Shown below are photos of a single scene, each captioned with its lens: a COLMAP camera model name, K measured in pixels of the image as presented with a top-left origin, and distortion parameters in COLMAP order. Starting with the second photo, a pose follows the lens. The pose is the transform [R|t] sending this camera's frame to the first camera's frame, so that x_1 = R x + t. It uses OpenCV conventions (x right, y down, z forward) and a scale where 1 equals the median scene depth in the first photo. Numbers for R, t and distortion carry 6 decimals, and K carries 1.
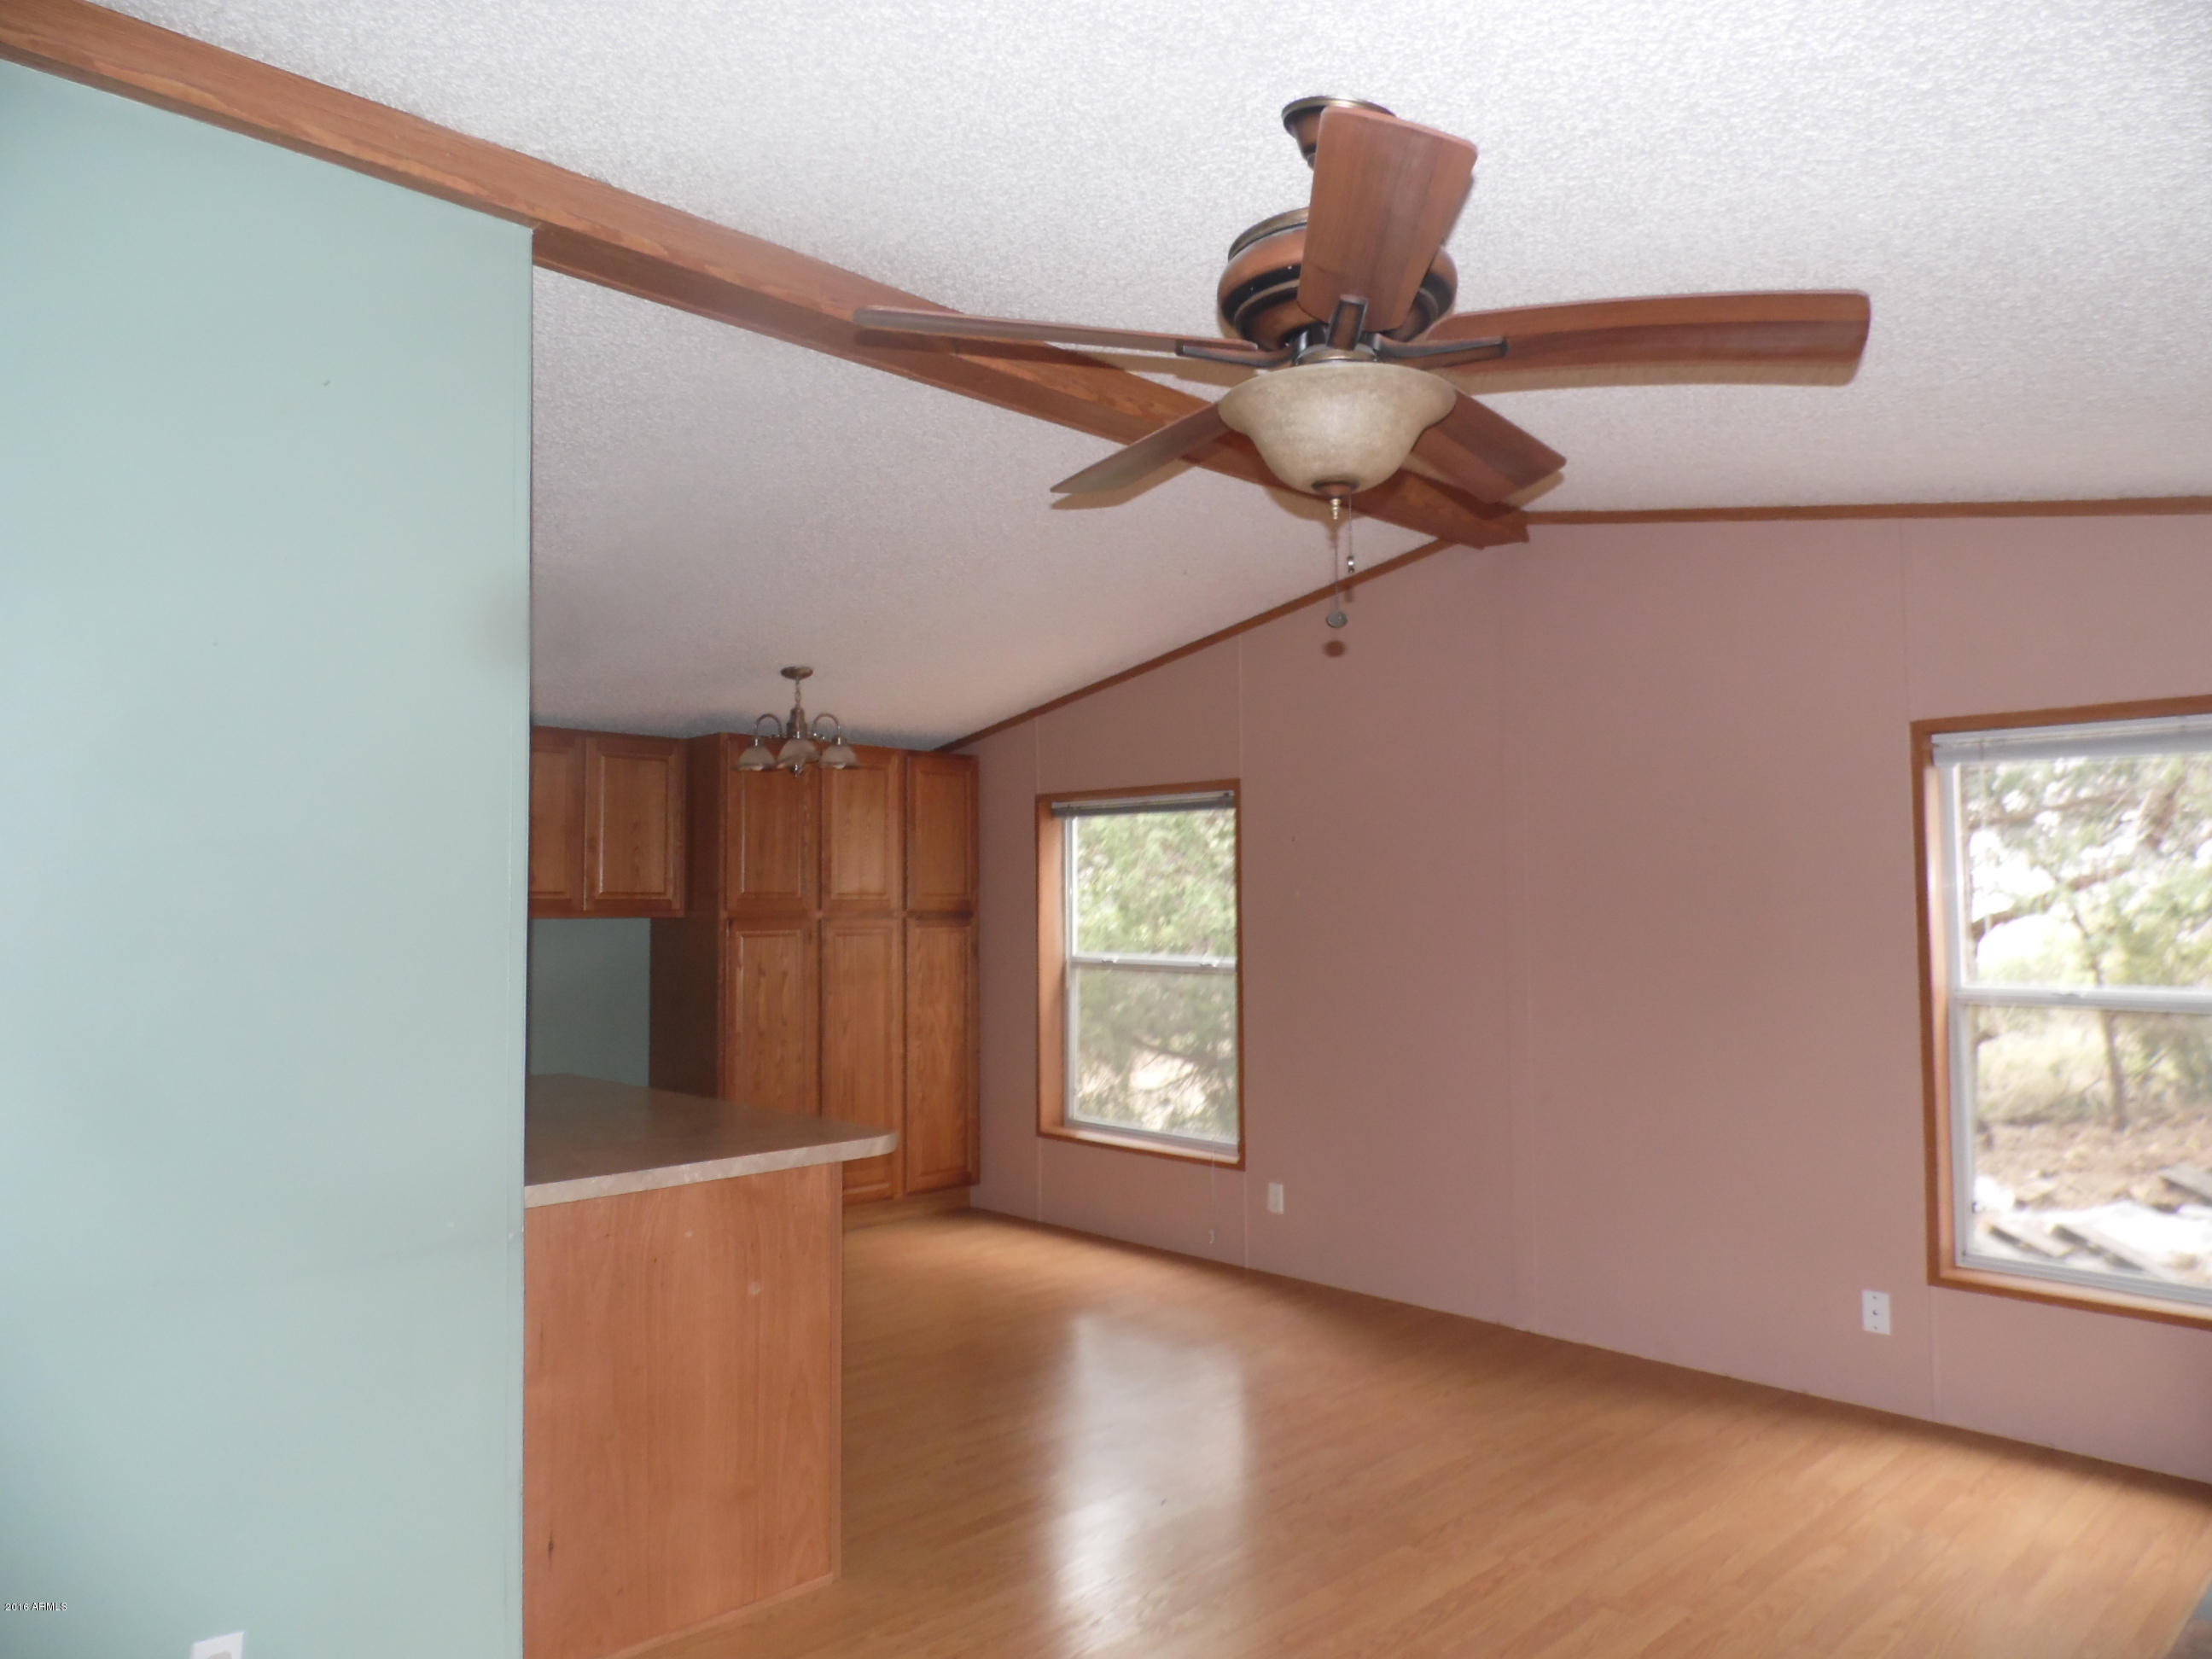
lens RADIAL K [[1468.1, 0, 1105.4], [0, 1468.1, 841.5], [0, 0, 1]] dist [0.000865, -0.007841]
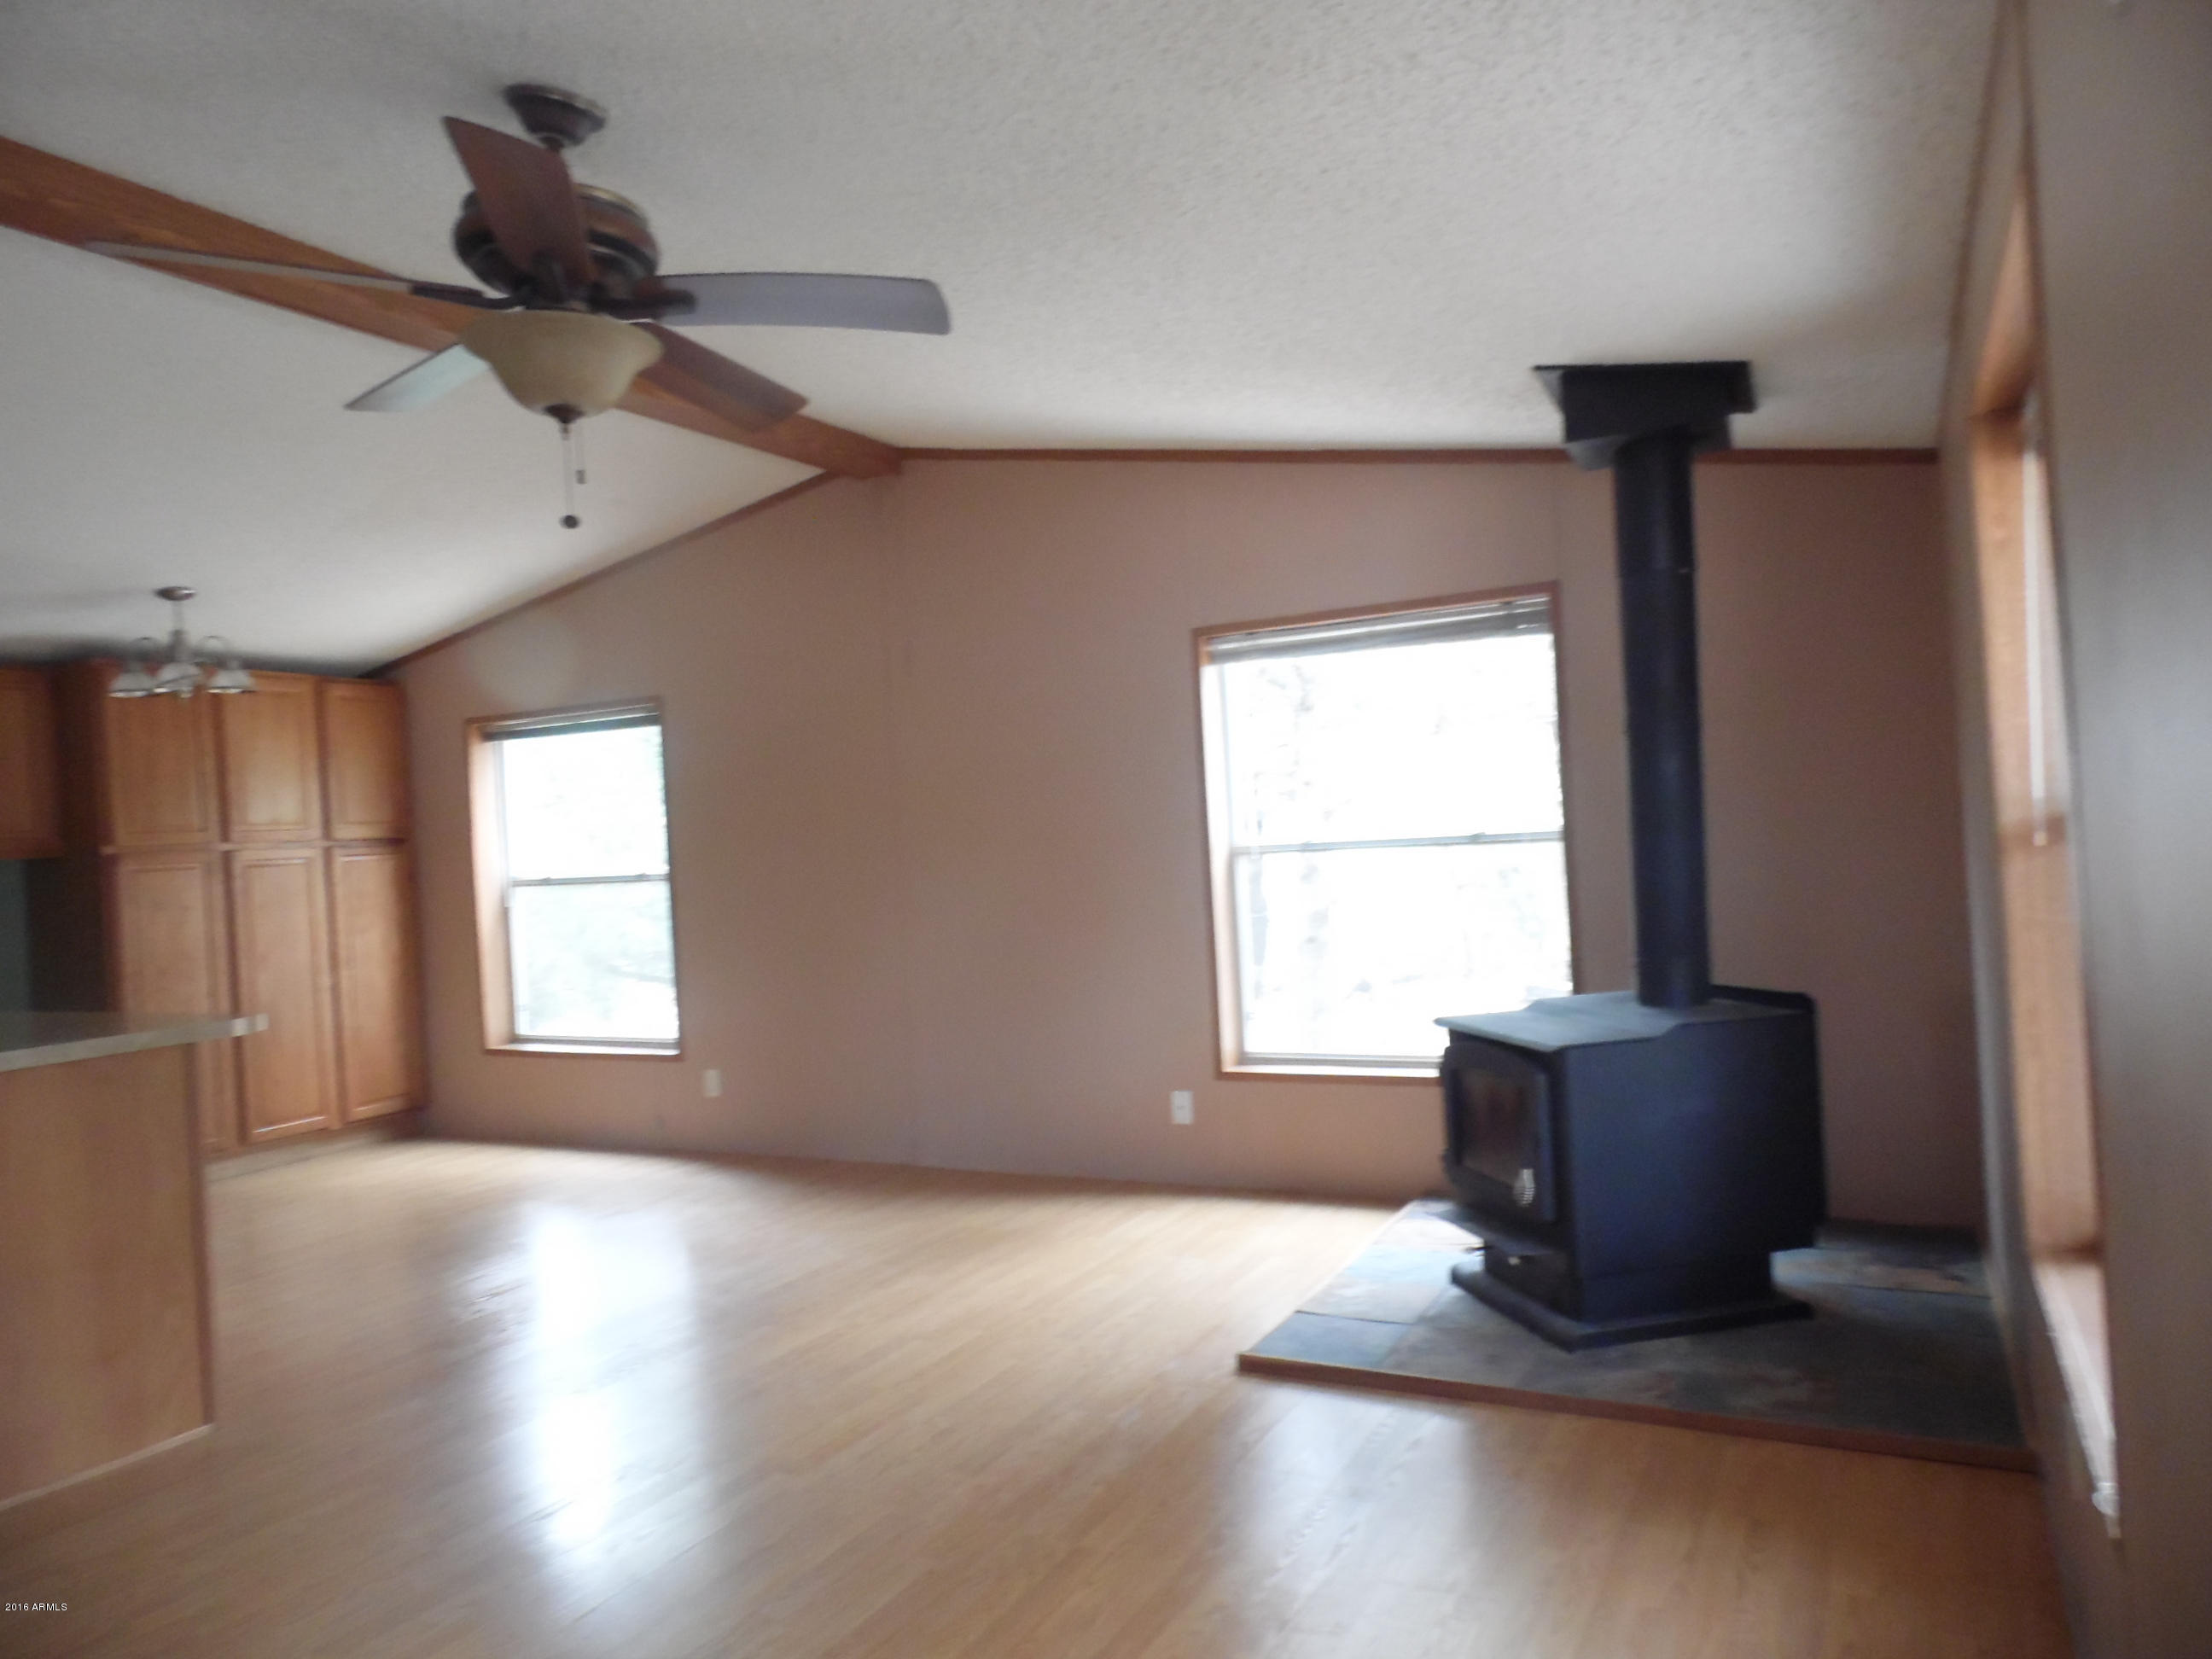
lens RADIAL K [[1468.1, 0, 1099.4], [0, 1468.1, 831.4], [0, 0, 1]] dist [0.000865, -0.007841]
pose [[0.951515, -0.049246, 0.303634, 0.083270], [0.038748, 0.998428, 0.040509, 0.031519], [-0.305152, -0.026780, 0.951927, -0.134744]]
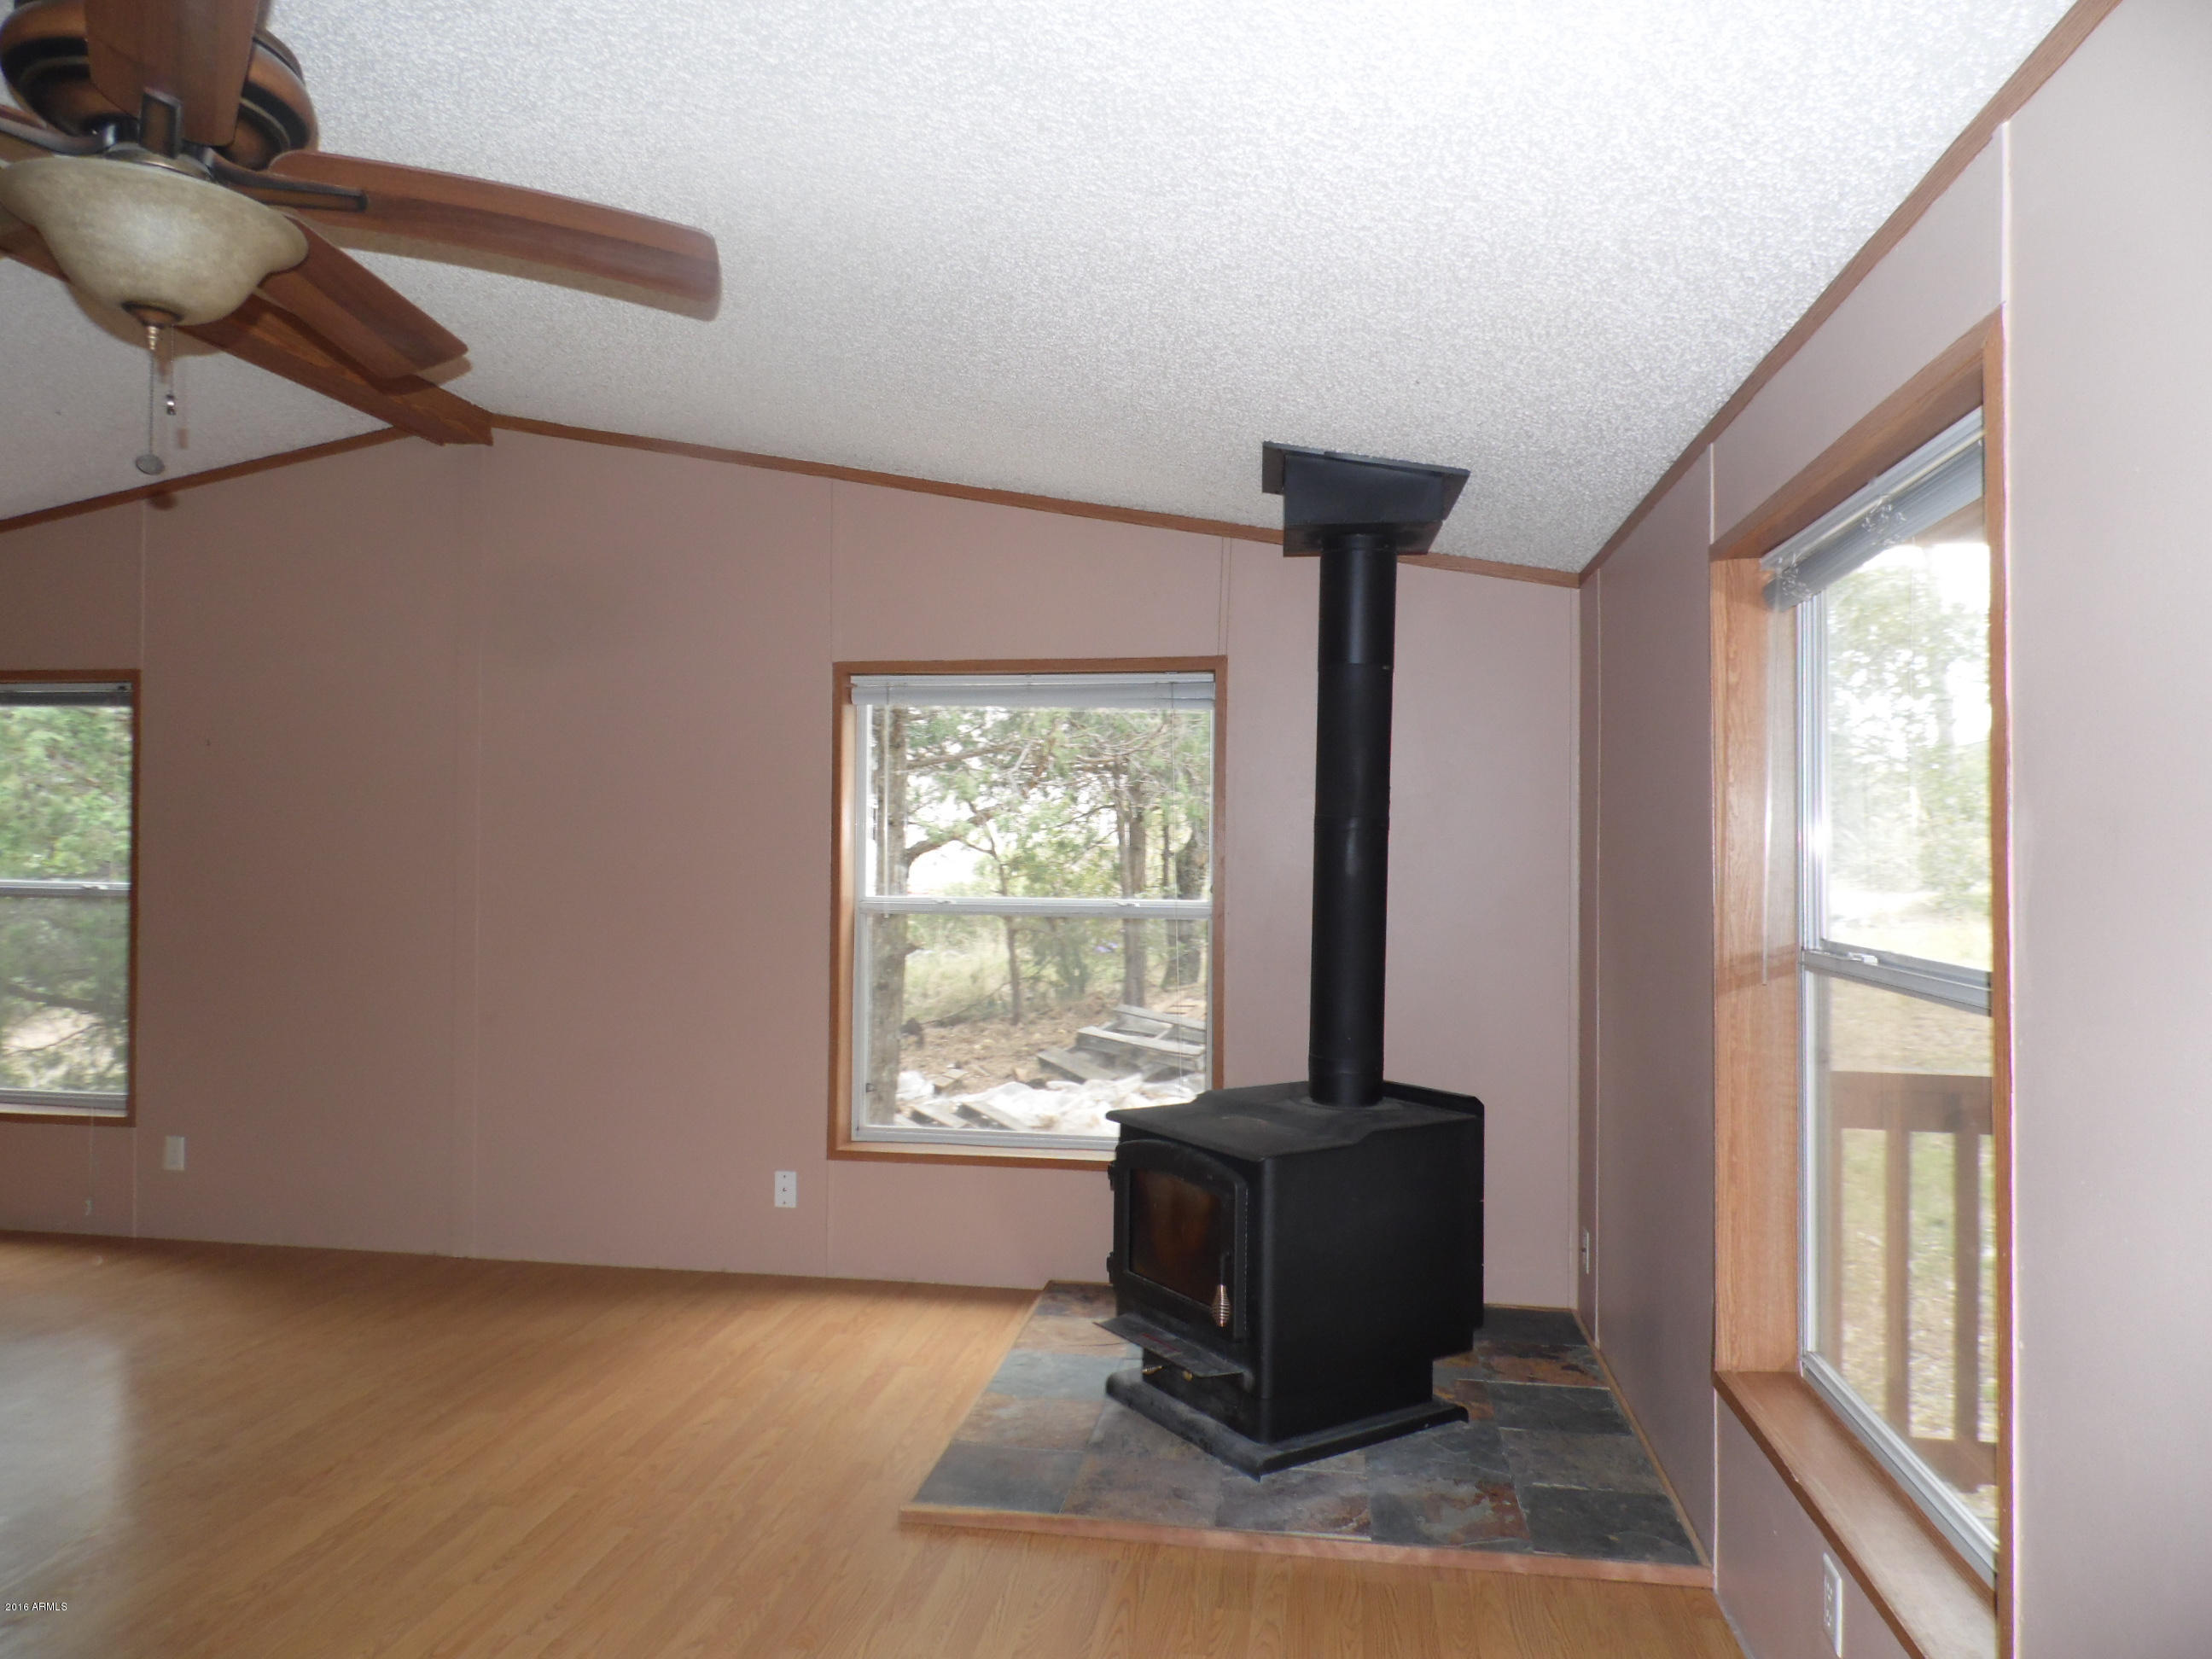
lens RADIAL K [[1468.1, 0, 1107.5], [0, 1468.1, 839.6], [0, 0, 1]] dist [0.000865, -0.007841]
pose [[0.800739, 0.013803, 0.598854, 0.042783], [-0.038923, 0.998821, 0.029023, 0.011498], [-0.597747, -0.046549, 0.800332, -0.025158]]
